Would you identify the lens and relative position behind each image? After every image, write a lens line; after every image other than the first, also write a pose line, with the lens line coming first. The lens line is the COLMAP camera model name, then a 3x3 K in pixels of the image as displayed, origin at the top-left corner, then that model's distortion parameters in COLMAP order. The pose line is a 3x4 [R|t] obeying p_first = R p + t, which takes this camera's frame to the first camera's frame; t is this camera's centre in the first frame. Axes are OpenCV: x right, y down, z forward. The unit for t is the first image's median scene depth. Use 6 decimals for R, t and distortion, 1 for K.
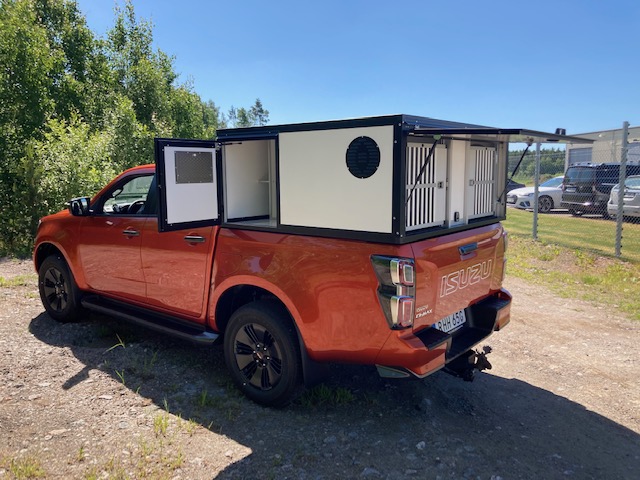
lens RADIAL K [[525.2, 0, 320.0], [0, 525.2, 240.0], [0, 0, 1]] dist [0.047781, -0.081643]
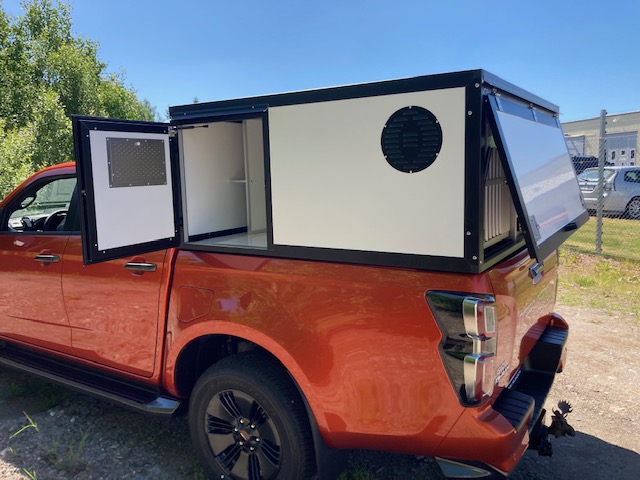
lens RADIAL K [[524.7, 0, 320.4], [0, 524.7, 230.4], [0, 0, 1]] dist [0.008123, 0.004815]
pose [[0.993416, -0.032342, 0.109904, -0.081396], [0.034040, 0.999328, -0.013615, -0.033395], [-0.109389, 0.017266, 0.993849, 0.302164]]
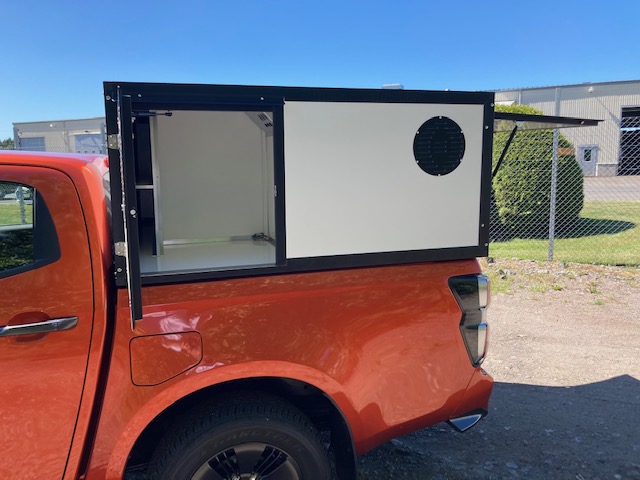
lens RADIAL K [[524.7, 0, 320.4], [0, 524.7, 230.4], [0, 0, 1]] dist [0.008123, 0.004815]
pose [[0.555005, -0.117152, 0.823556, -0.488206], [0.115859, 0.991270, 0.062931, -0.085644], [-0.823739, 0.060489, 0.563733, 0.588358]]
